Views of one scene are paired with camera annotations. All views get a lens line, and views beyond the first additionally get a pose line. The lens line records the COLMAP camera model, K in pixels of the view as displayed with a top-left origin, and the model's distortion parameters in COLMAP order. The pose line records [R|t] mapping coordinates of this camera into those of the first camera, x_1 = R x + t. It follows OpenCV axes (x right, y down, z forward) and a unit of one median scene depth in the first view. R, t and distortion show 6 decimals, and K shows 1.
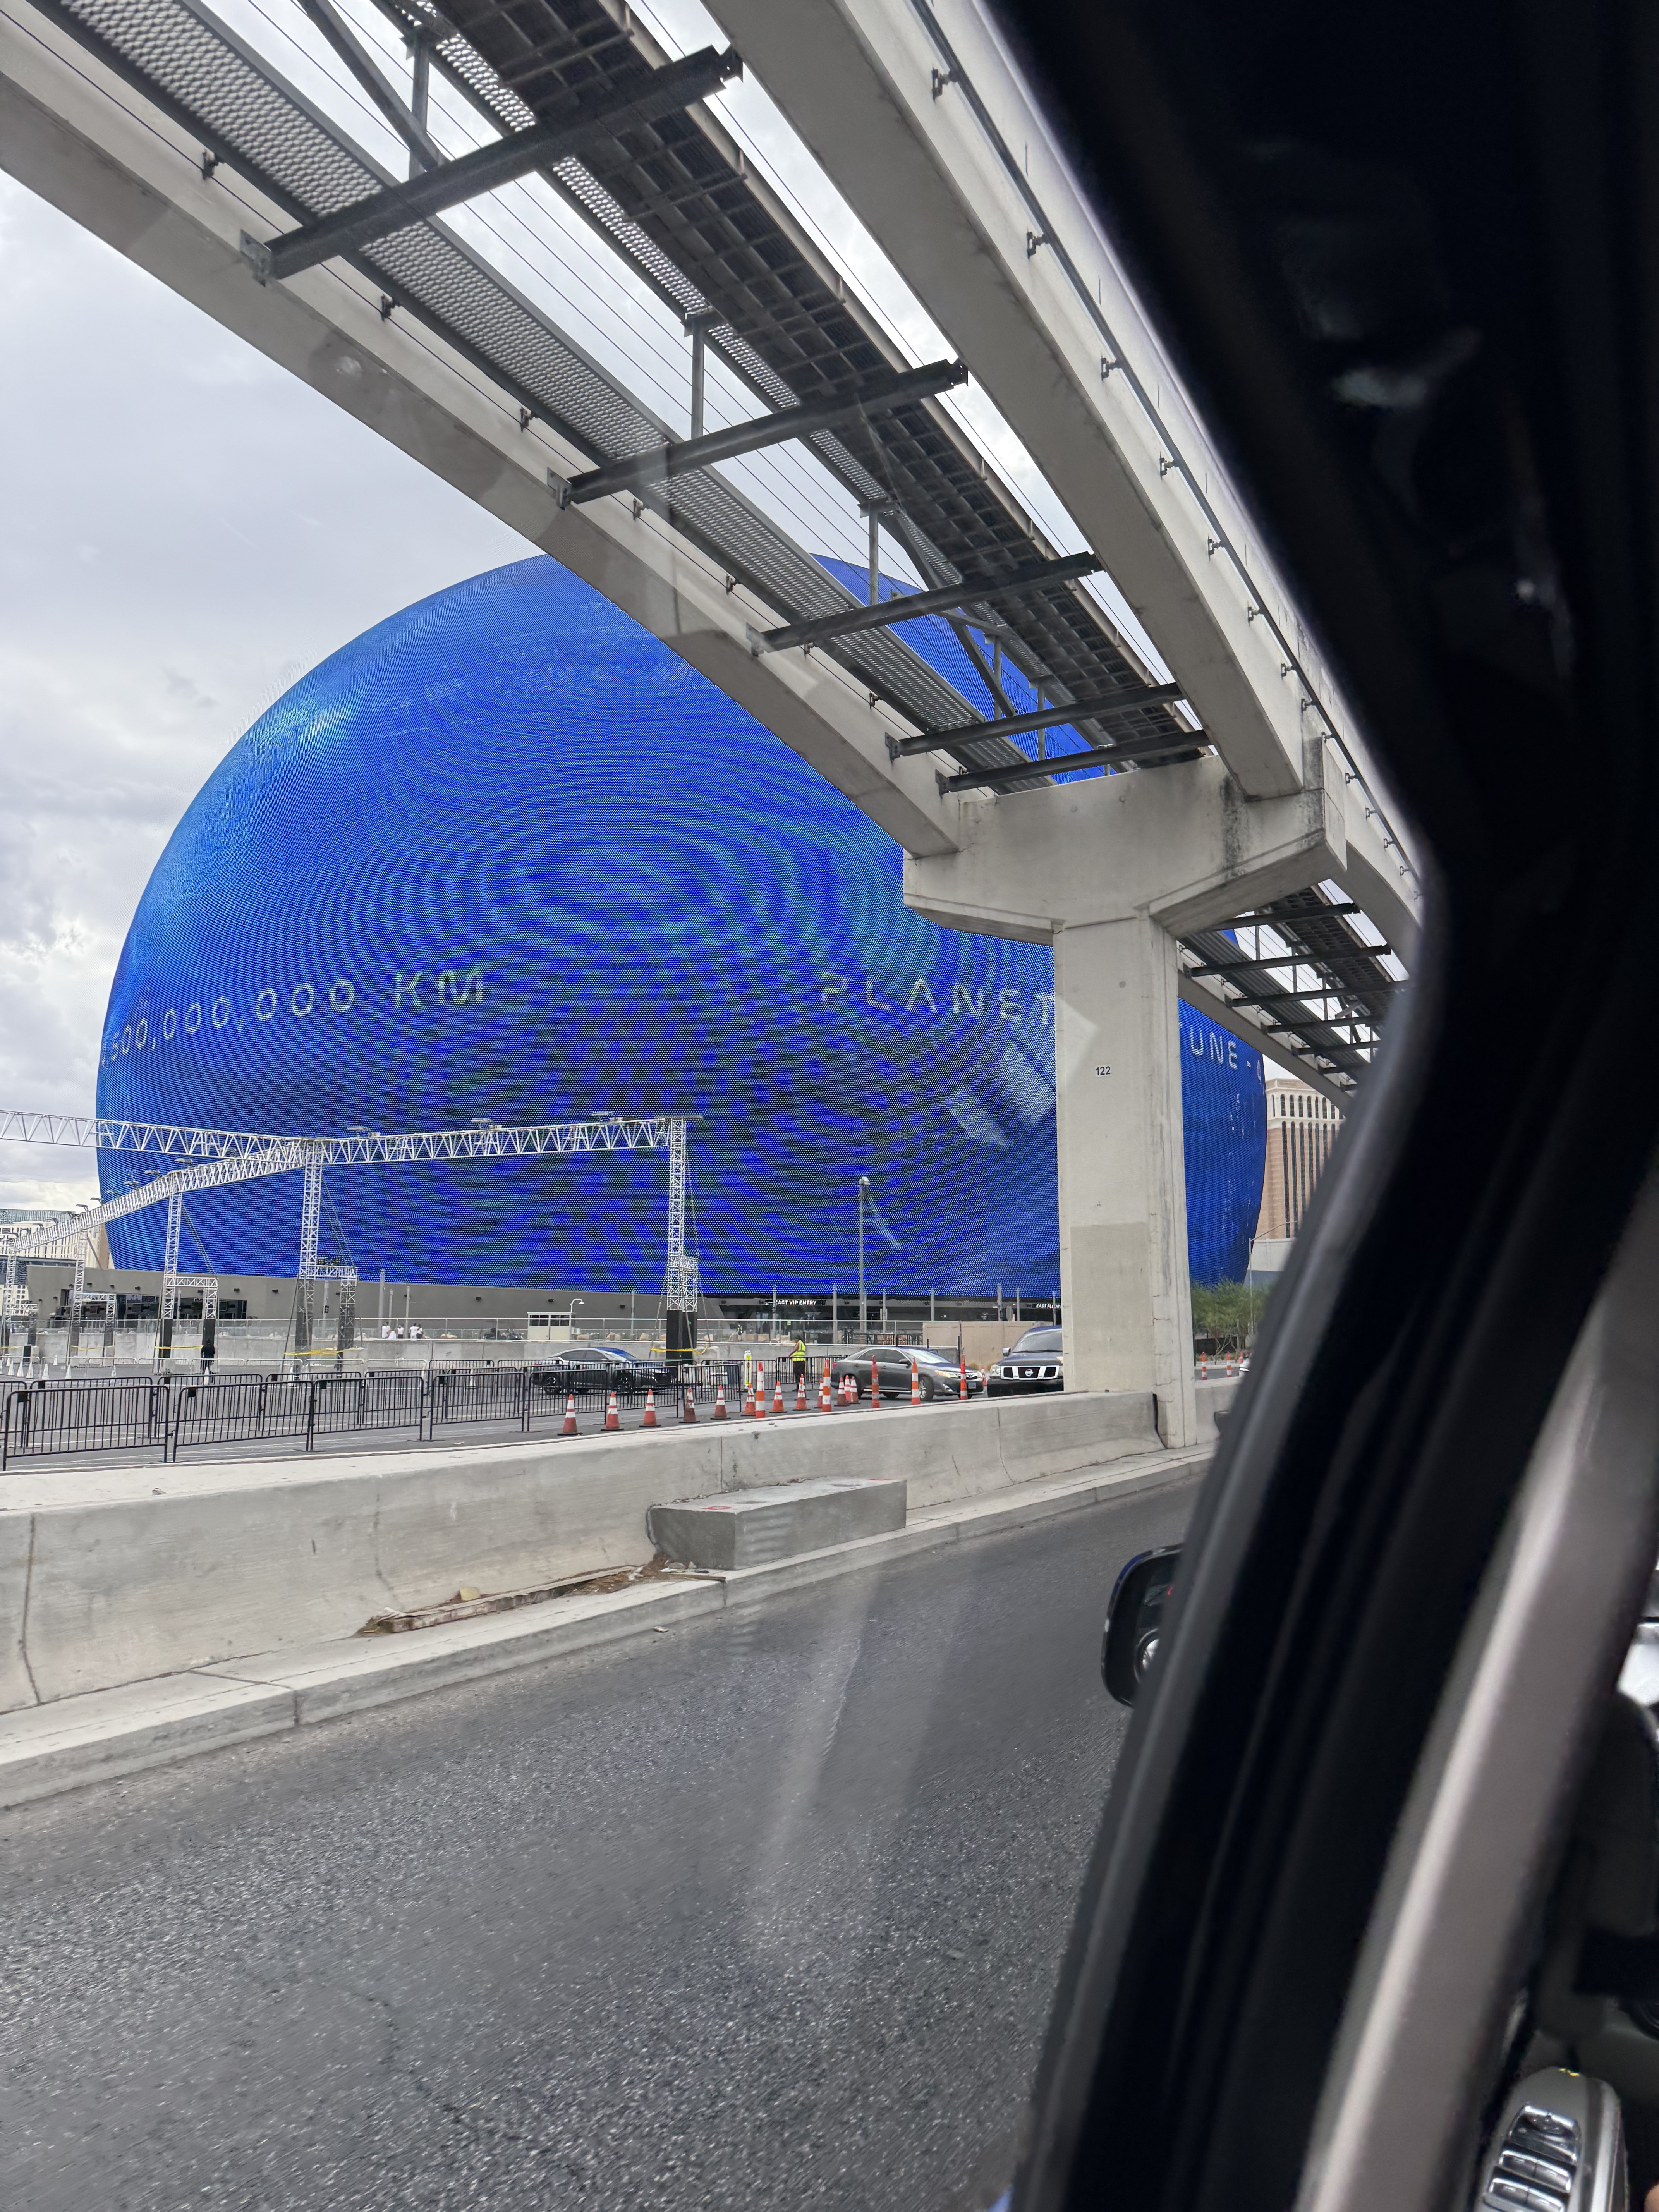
lens RADIAL K [[1597.3, 0, 836.5], [0, 1597.3, 1117.3], [0, 0, 1]] dist [0.004853, -0.012810]
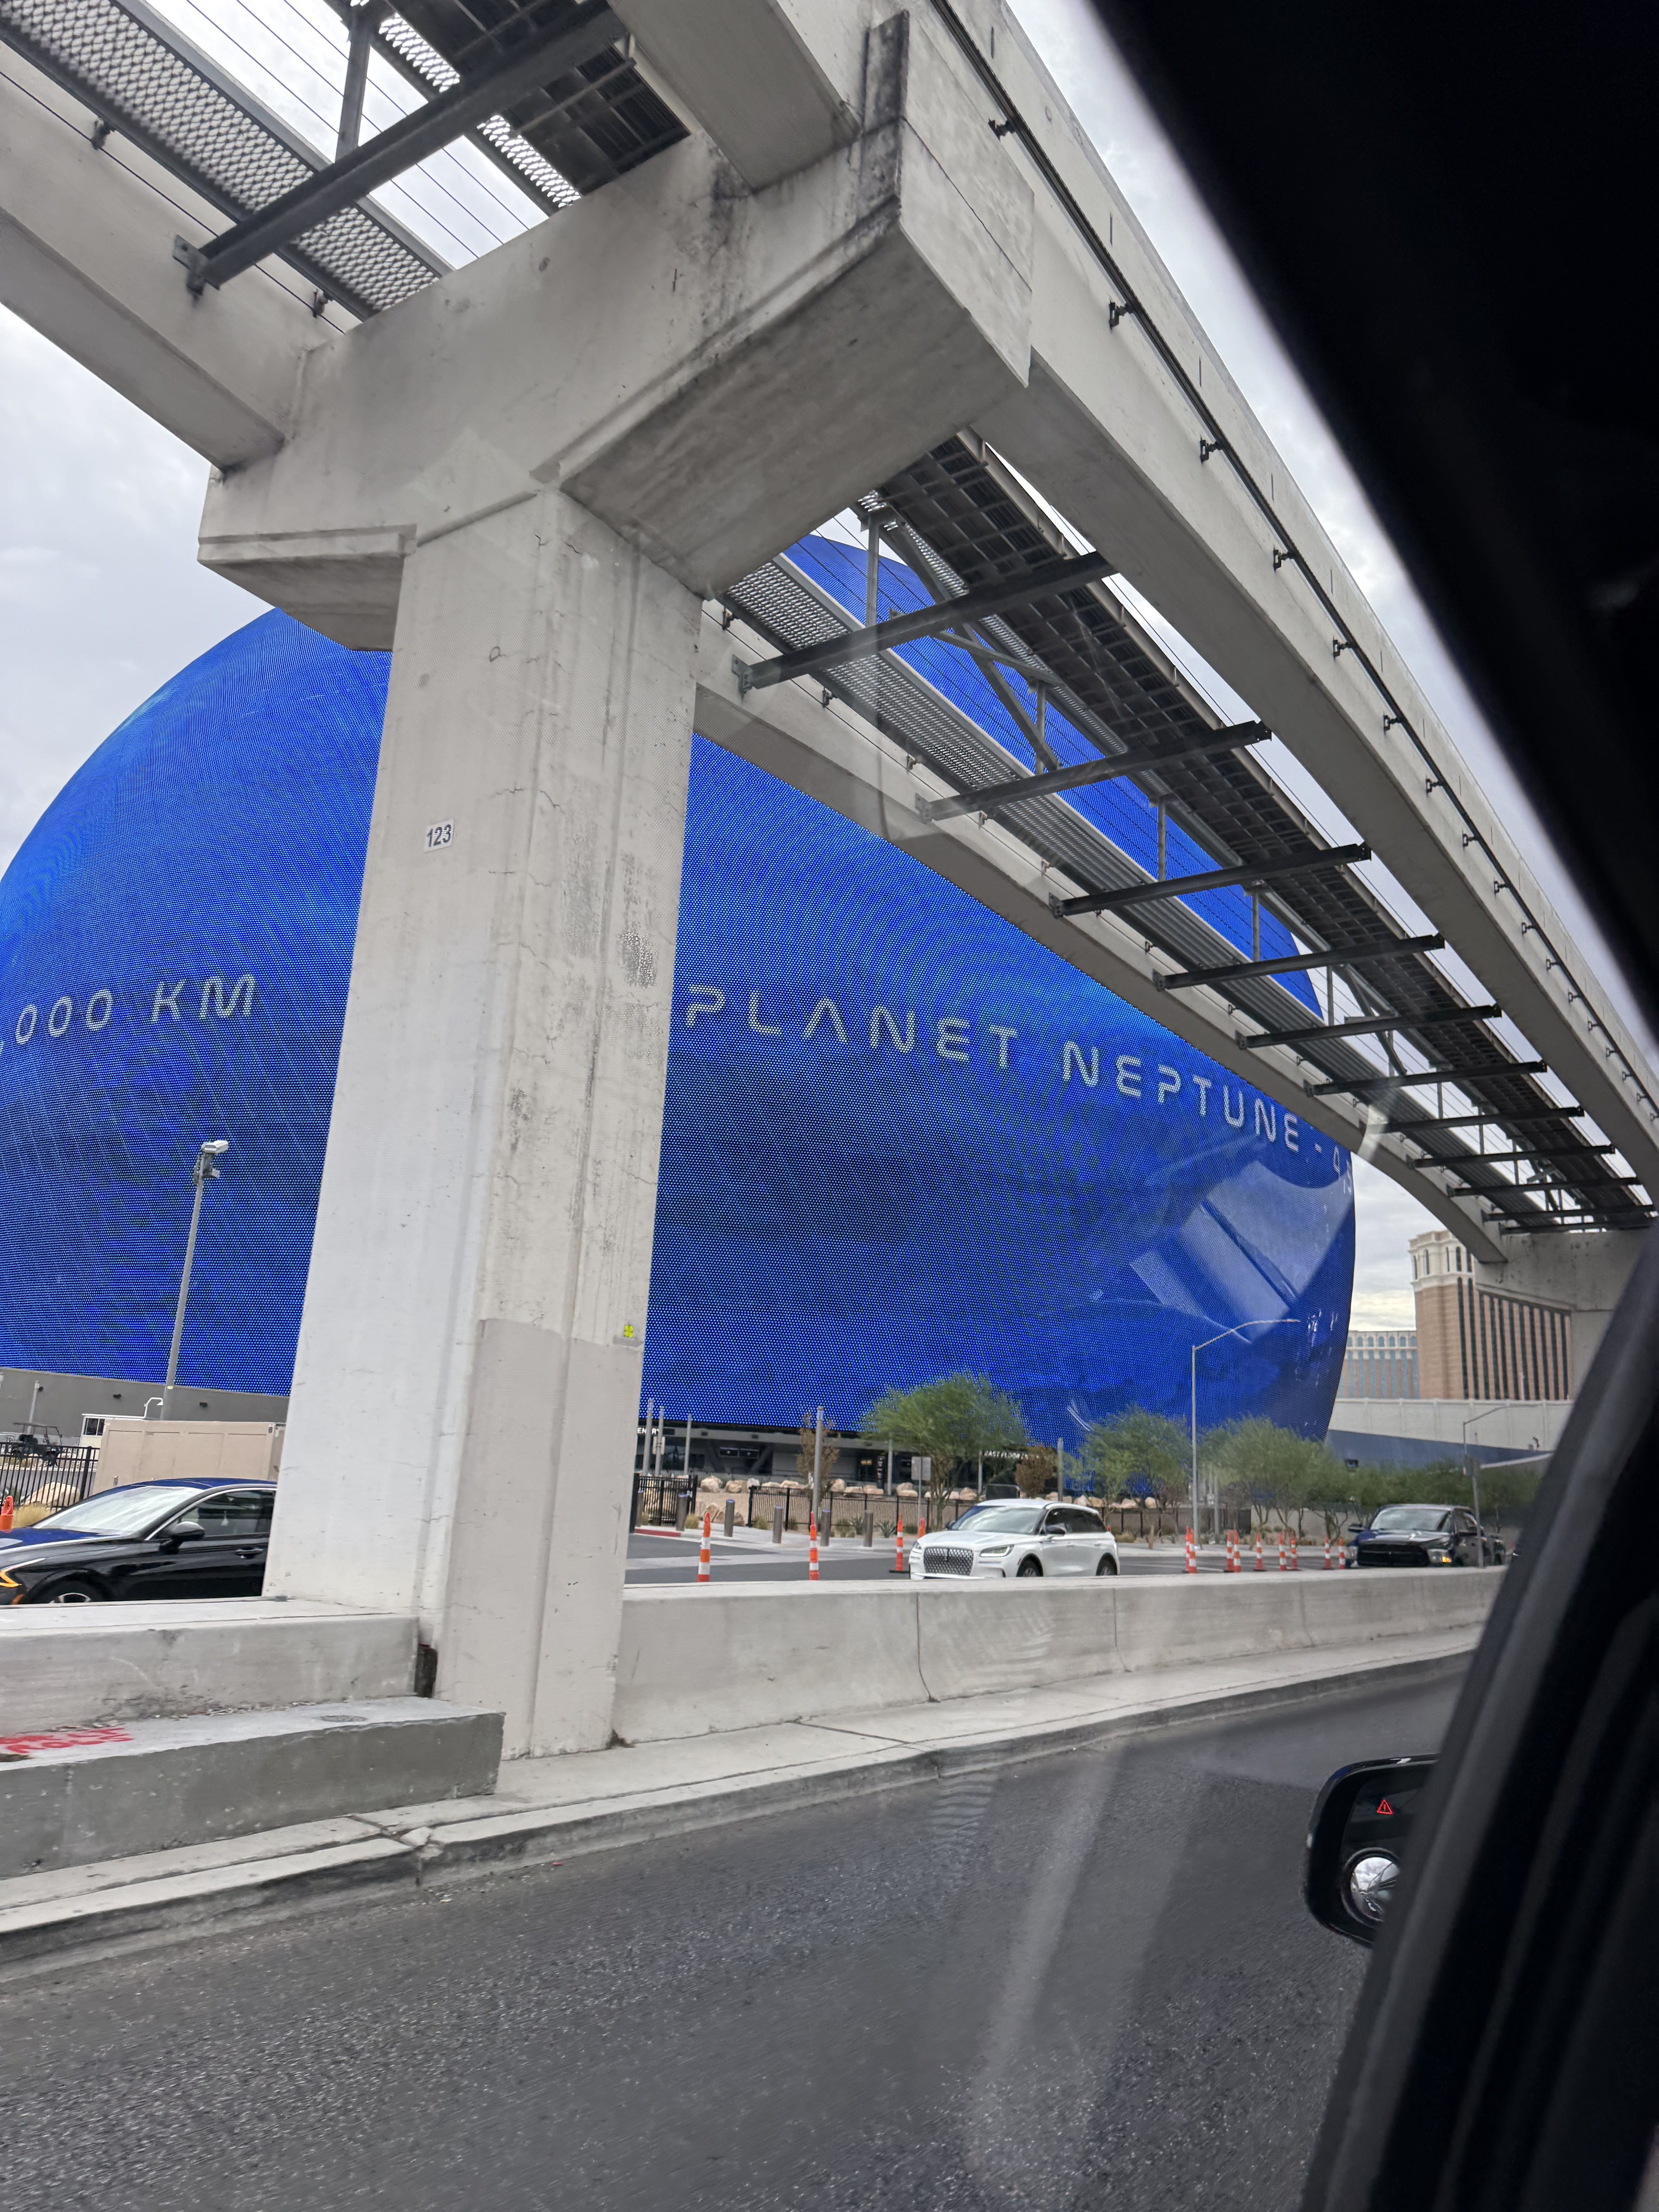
lens RADIAL K [[1532.5, 0, 835.2], [0, 1532.5, 1072.4], [0, 0, 1]] dist [0.029910, -0.029301]
pose [[0.992278, 0.006410, -0.123867, 0.121356], [-0.022551, 0.991342, -0.129356, 0.033542], [0.121966, 0.131151, 0.983831, 0.227335]]
